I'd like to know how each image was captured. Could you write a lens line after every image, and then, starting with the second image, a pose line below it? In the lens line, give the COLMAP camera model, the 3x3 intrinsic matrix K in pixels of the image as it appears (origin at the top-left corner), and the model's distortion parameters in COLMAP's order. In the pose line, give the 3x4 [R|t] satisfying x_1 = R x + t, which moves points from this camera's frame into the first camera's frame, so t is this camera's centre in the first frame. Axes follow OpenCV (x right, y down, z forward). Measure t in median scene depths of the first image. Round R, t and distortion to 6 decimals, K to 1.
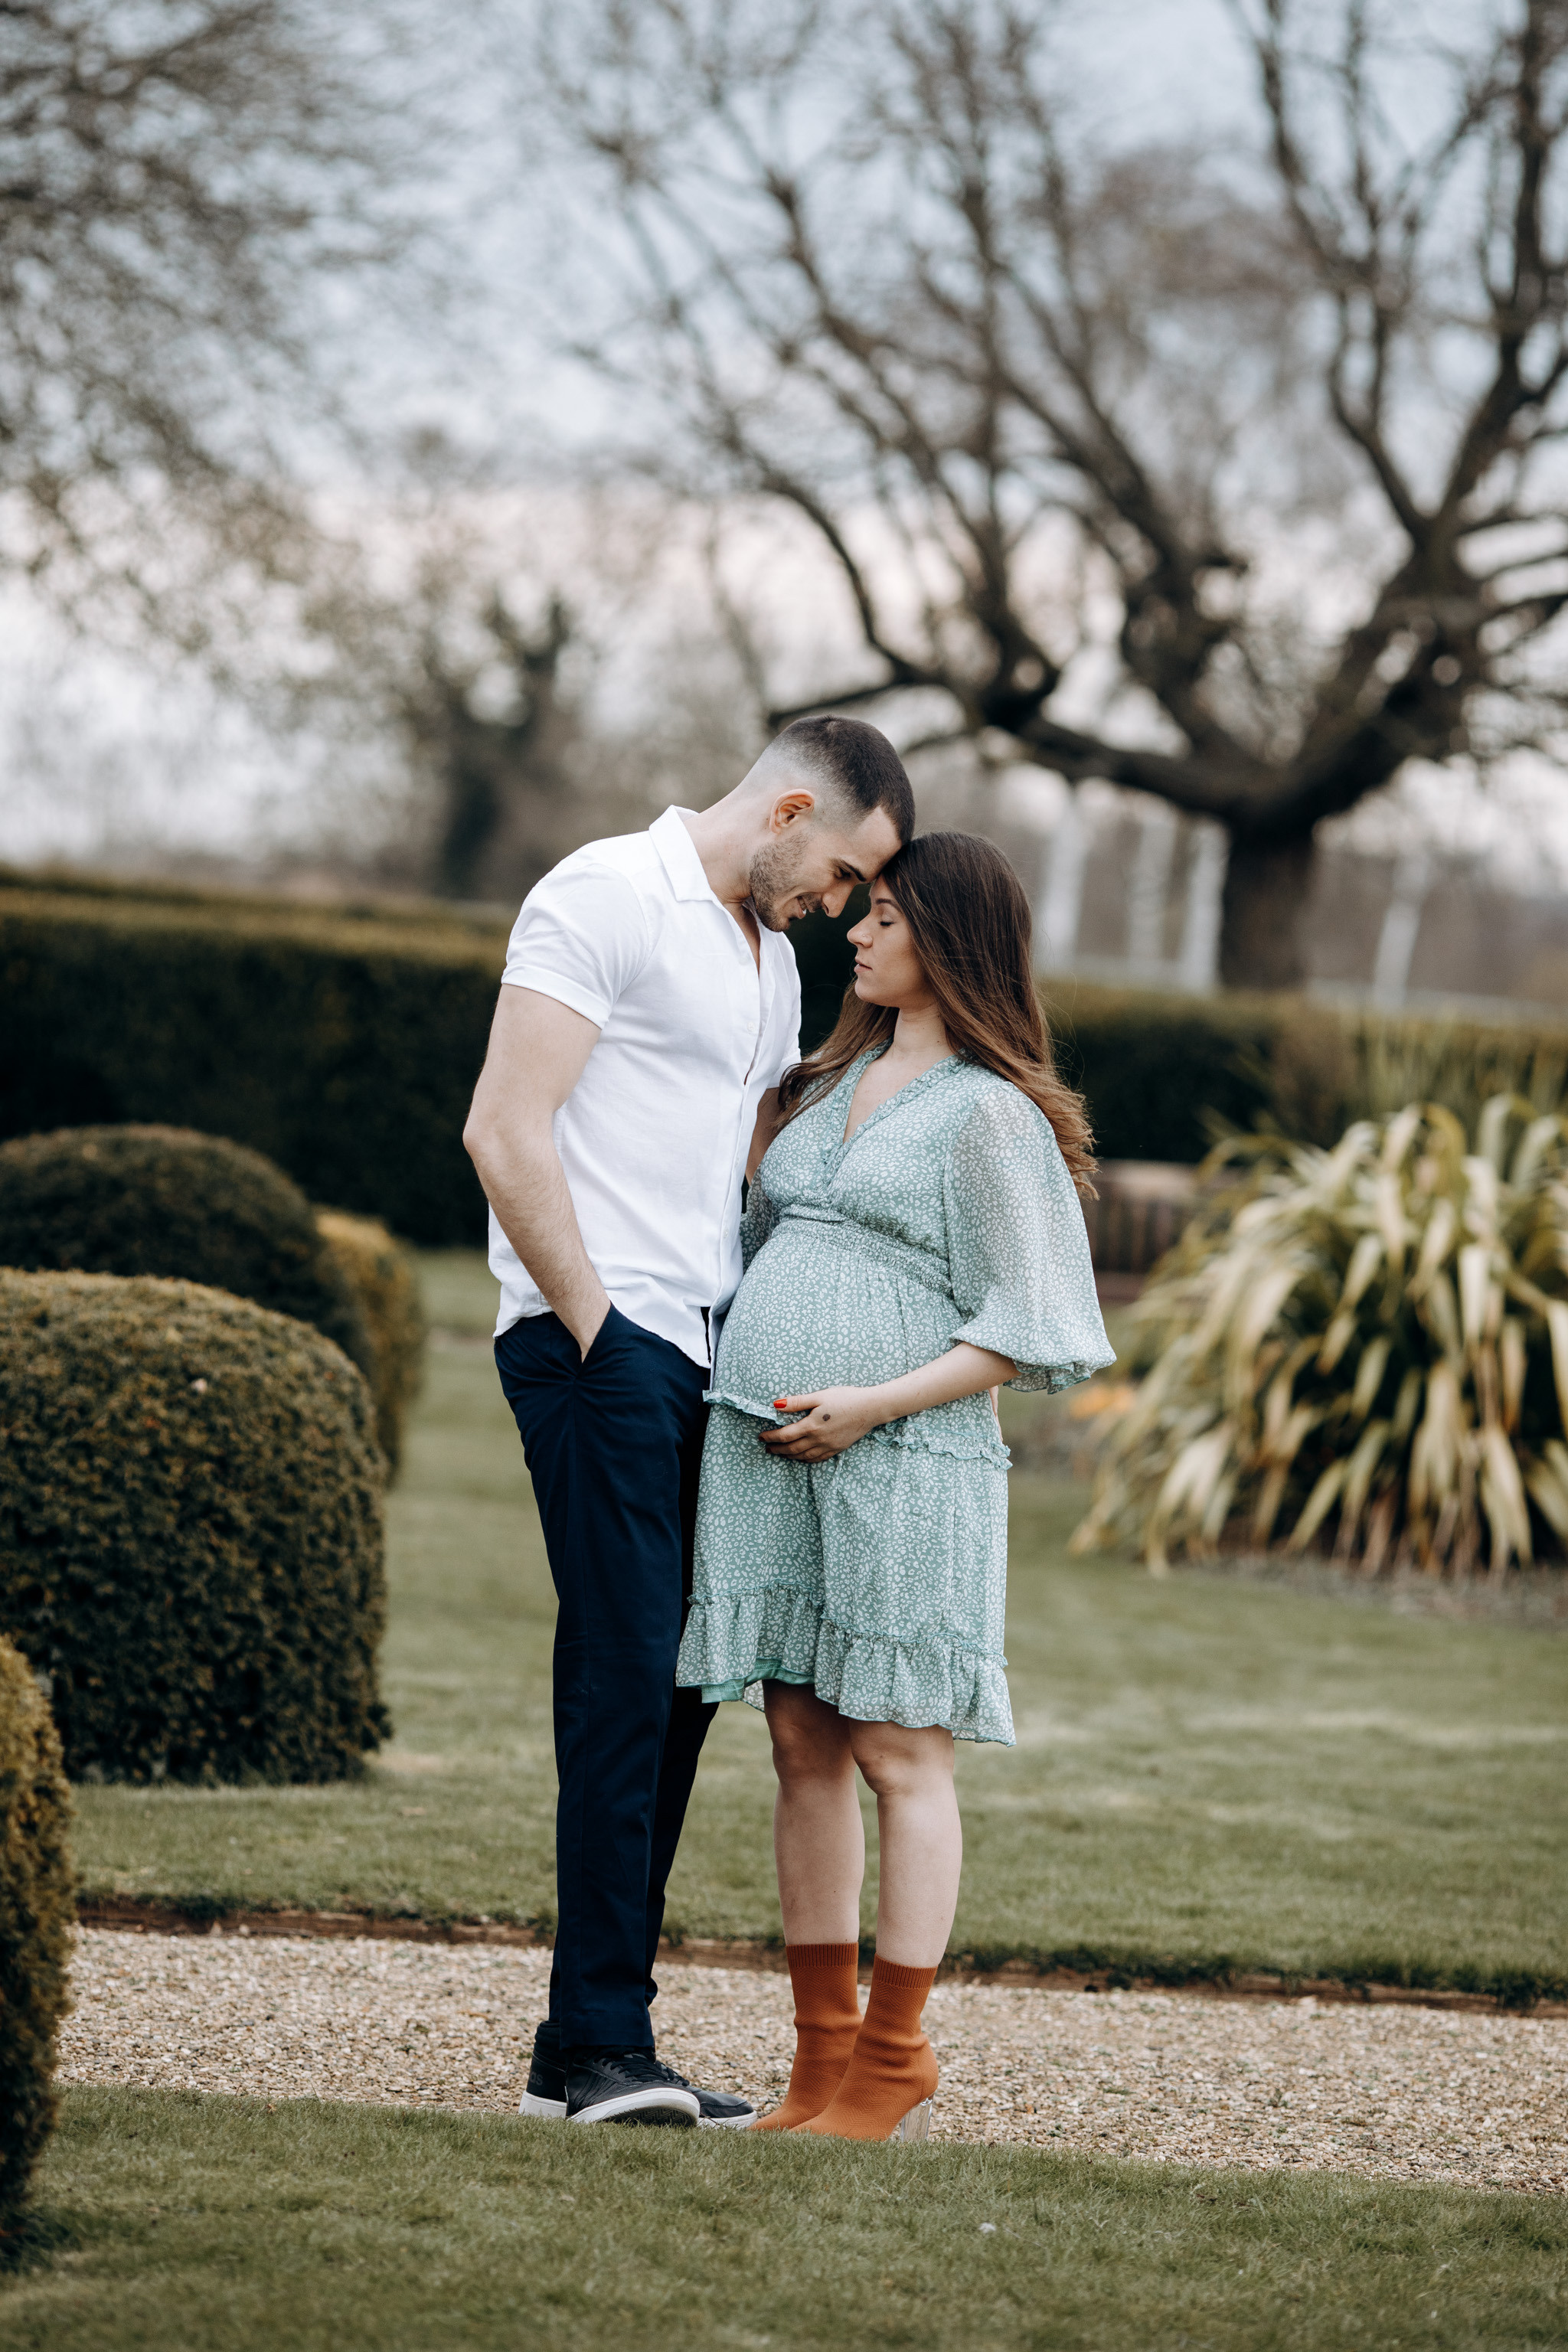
lens RADIAL K [[9441.1, 0, 784.0], [0, 9441.1, 1176.0], [0, 0, 1]] dist [-0.229211, 4.697446]
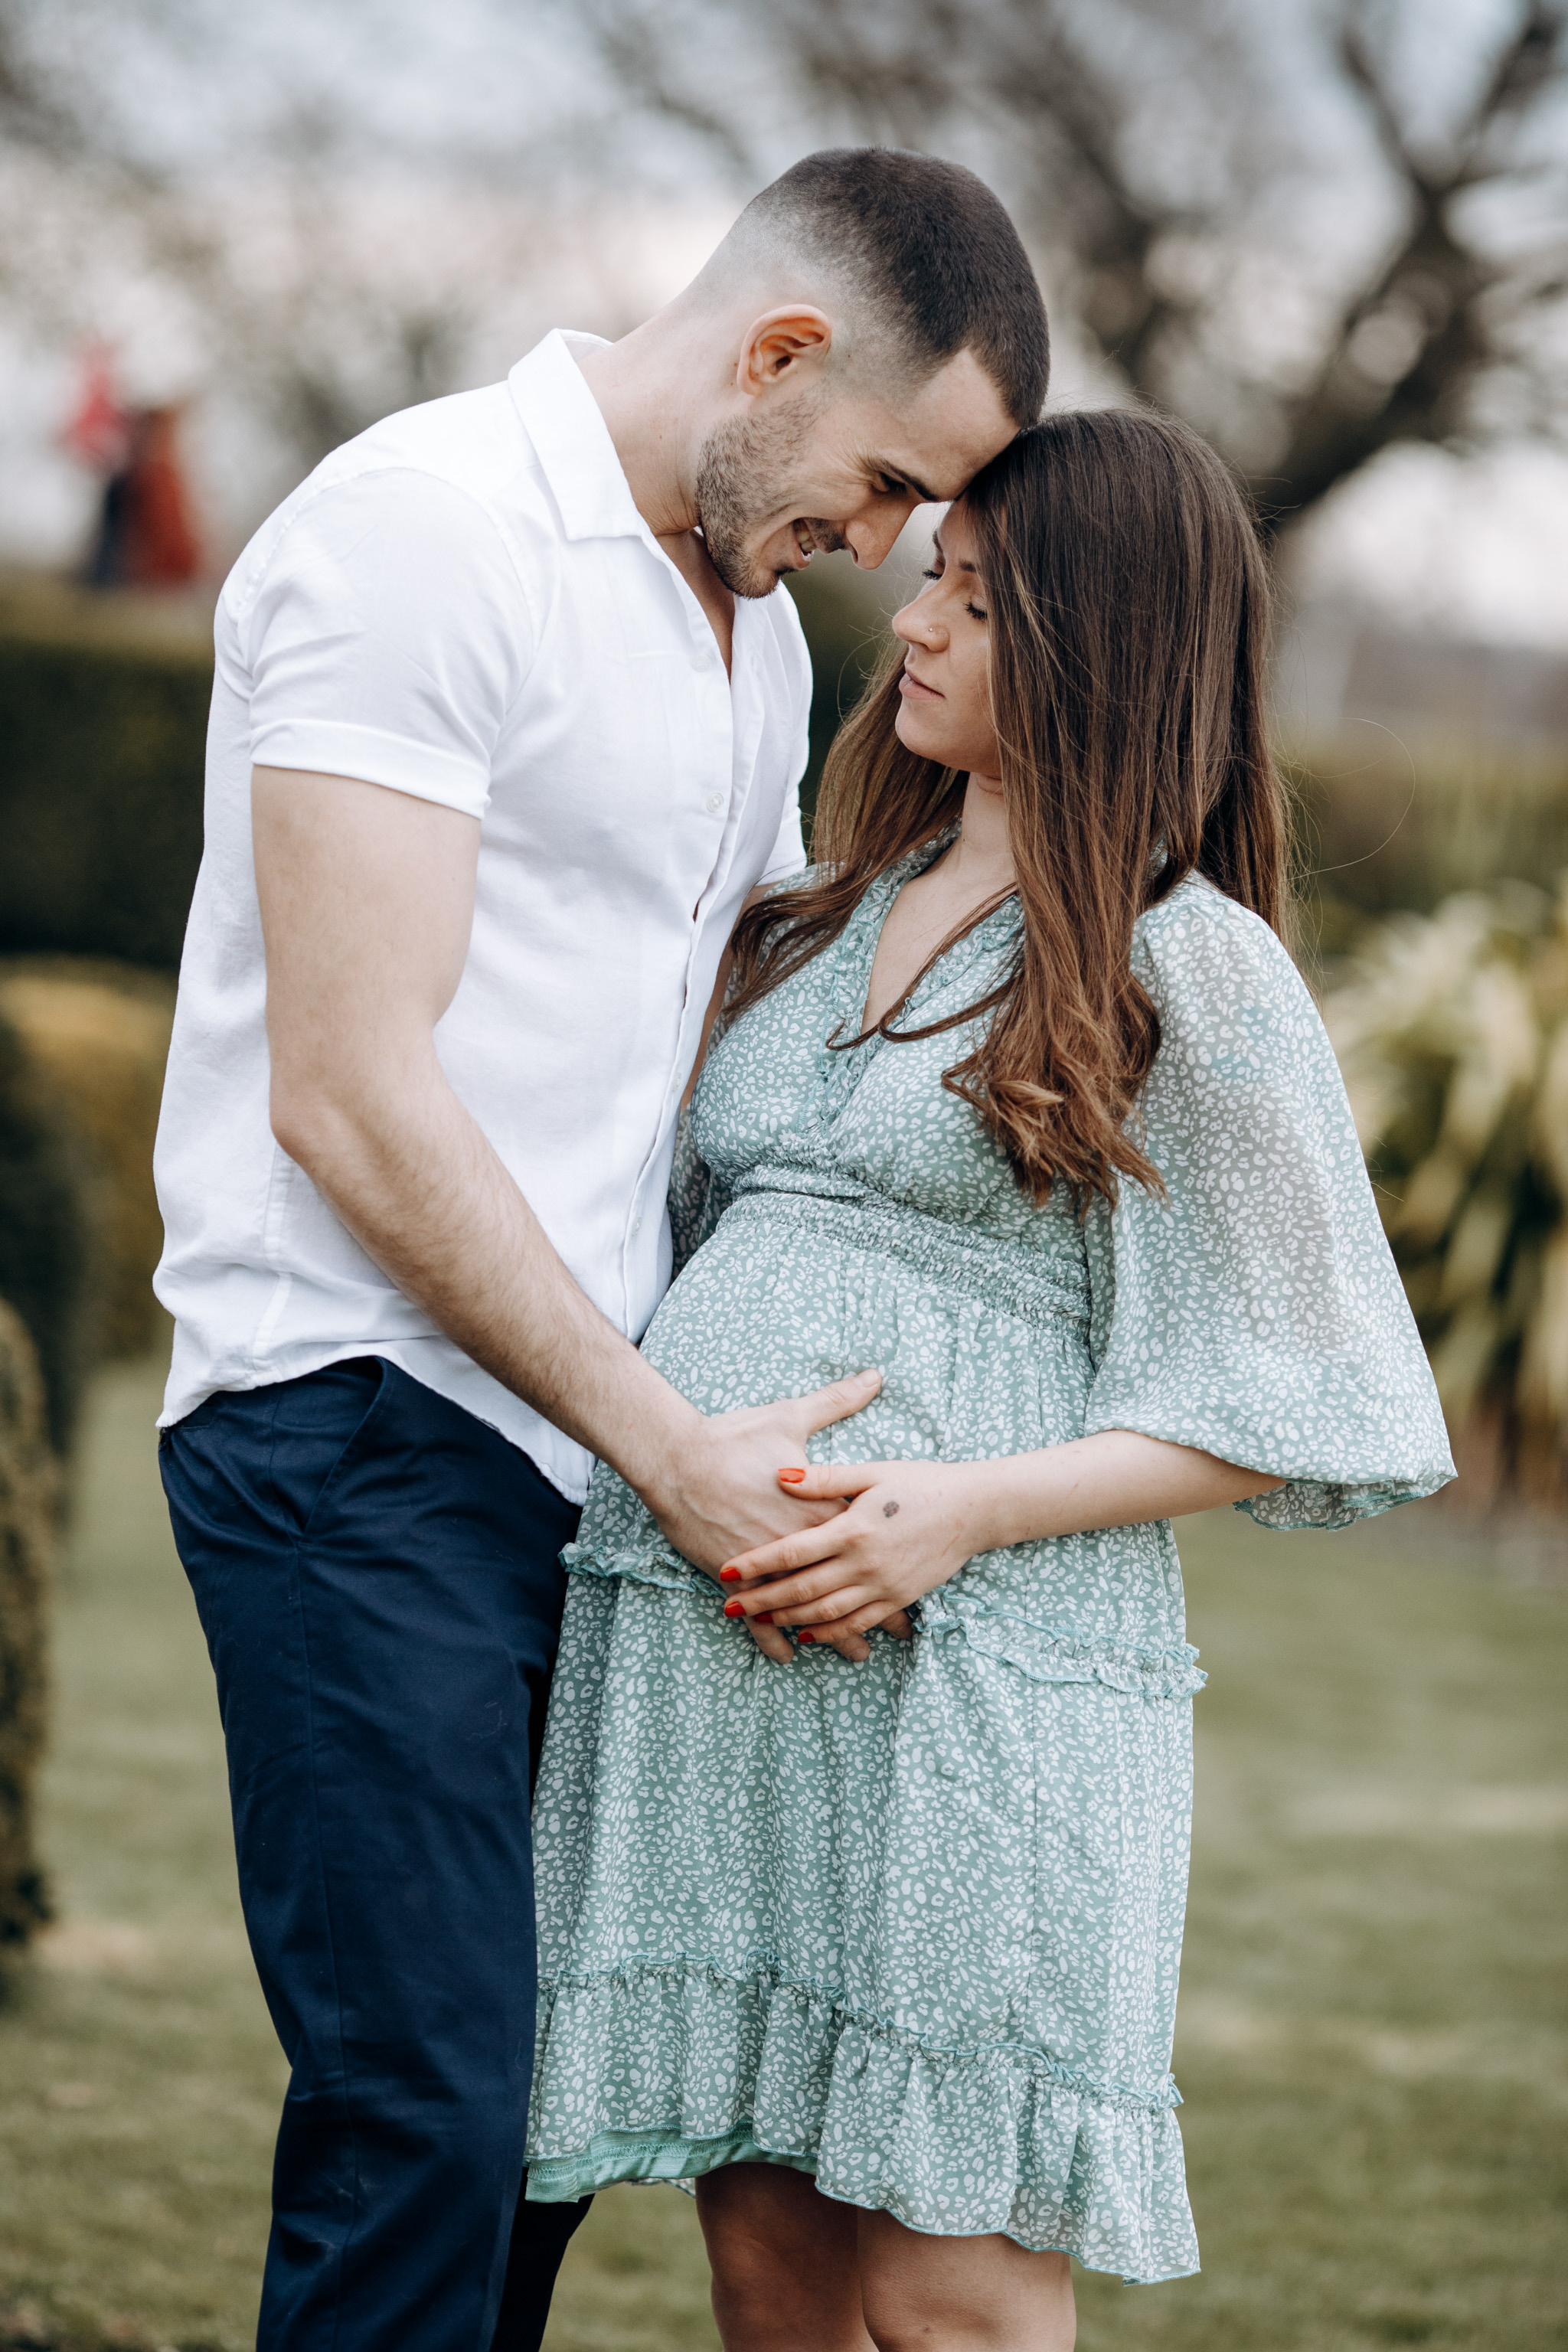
lens RADIAL K [[9441.1, 0, 784.0], [0, 9441.1, 1176.0], [0, 0, 1]] dist [-0.229211, 4.697446]
pose [[0.999702, 0.020361, 0.013495, -0.003795], [-0.020763, 0.999324, 0.030350, -0.009688], [-0.012868, -0.030621, 0.999448, 0.431401]]
